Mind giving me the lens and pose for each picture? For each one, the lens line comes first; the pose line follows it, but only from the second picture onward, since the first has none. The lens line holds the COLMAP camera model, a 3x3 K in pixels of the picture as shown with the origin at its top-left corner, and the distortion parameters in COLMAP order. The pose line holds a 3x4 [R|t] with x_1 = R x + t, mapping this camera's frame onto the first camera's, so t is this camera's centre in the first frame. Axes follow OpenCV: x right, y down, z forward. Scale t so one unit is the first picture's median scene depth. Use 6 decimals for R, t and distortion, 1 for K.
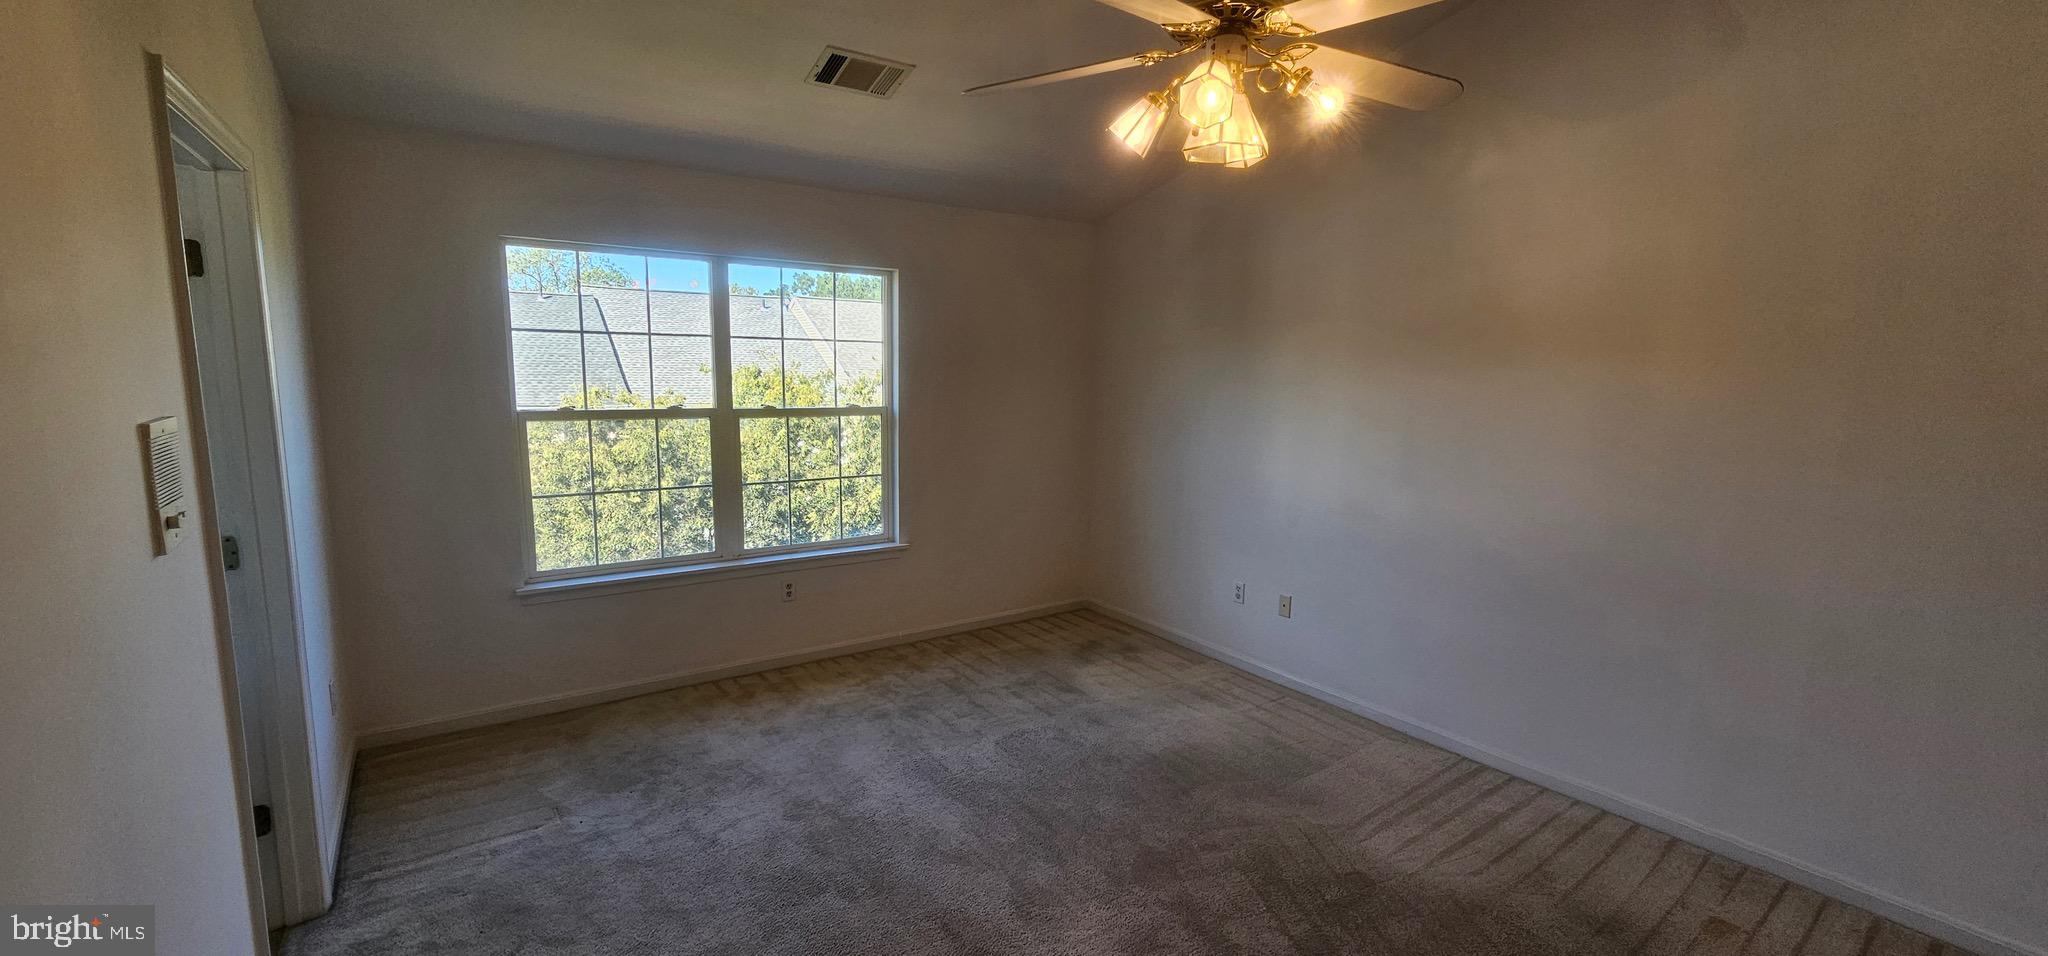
lens RADIAL K [[845.8, 0, 1030.2], [0, 845.8, 481.6], [0, 0, 1]] dist [0.000732, 0.000088]
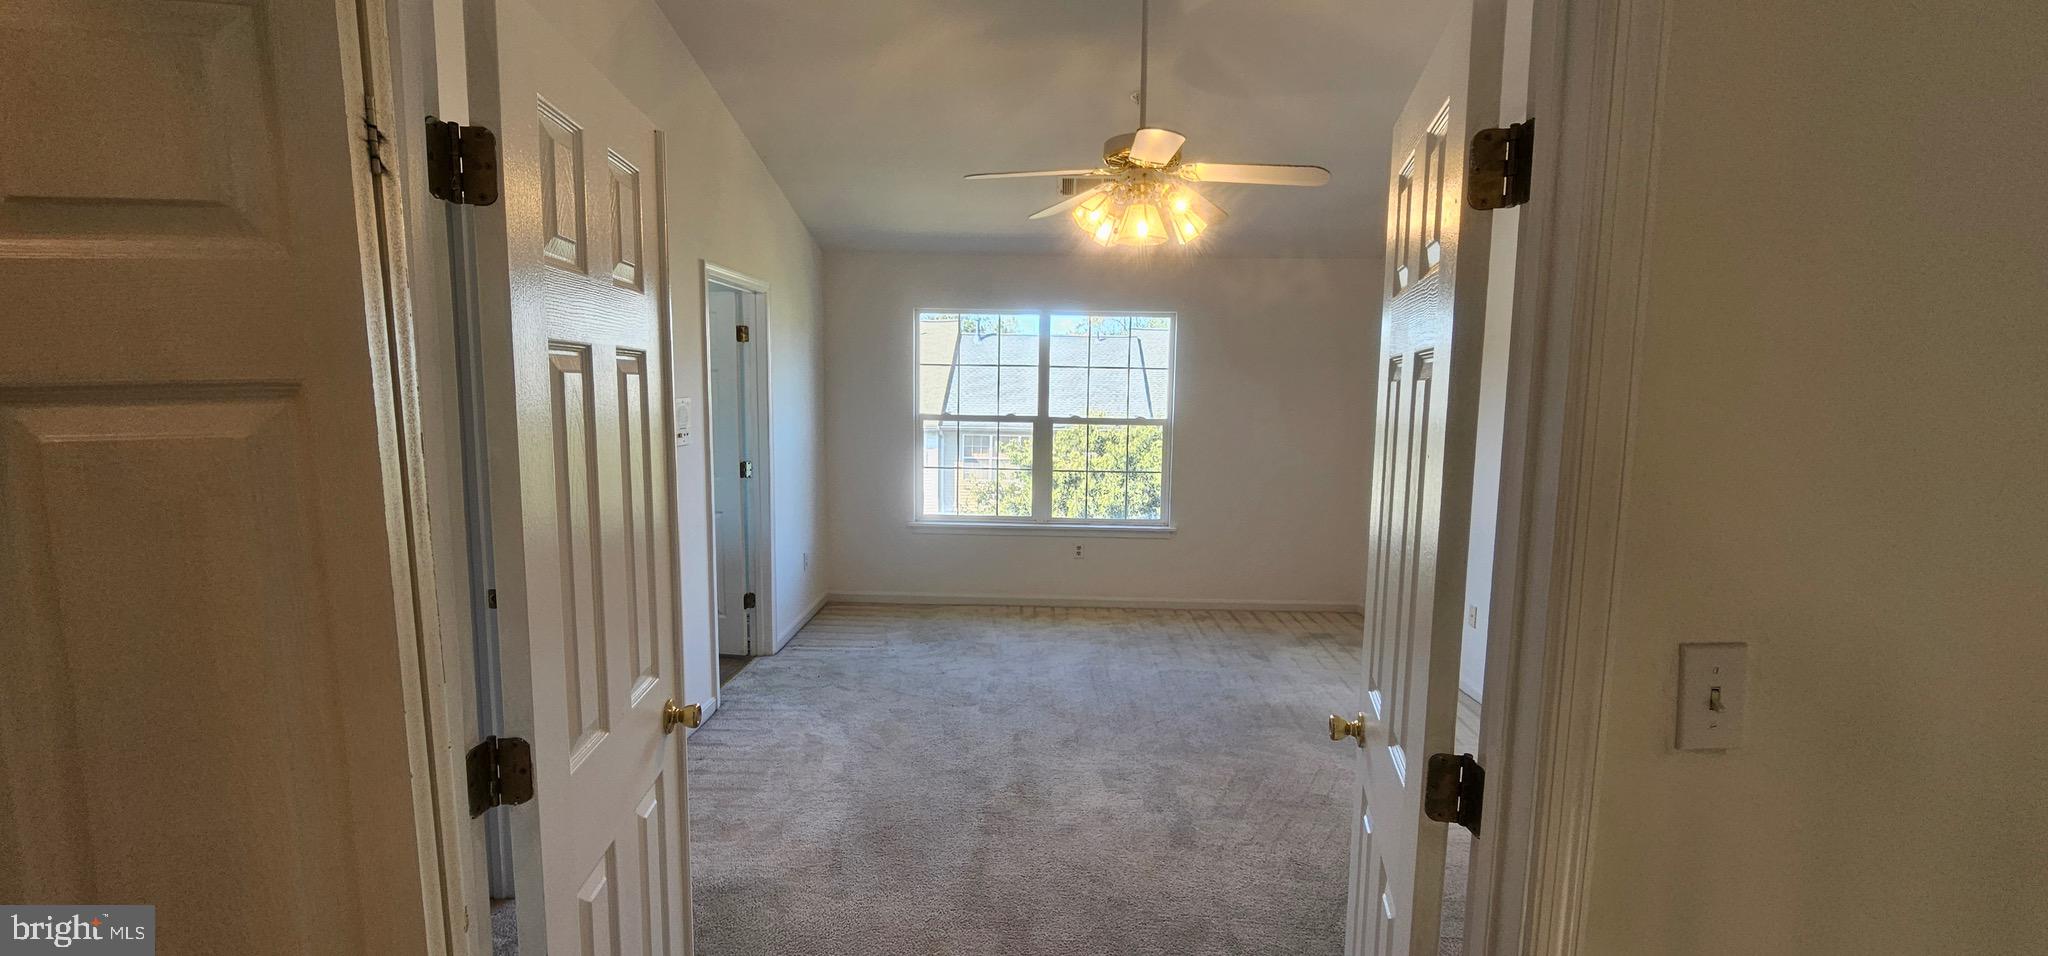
lens RADIAL K [[846.9, 0, 1029.4], [0, 846.9, 486.4], [0, 0, 1]] dist [-0.000470, -0.000410]
pose [[0.804543, 0.065786, -0.590239, 0.491090], [-0.084867, 0.996382, -0.004626, 0.041818], [0.587799, 0.053814, 0.807215, -0.169521]]
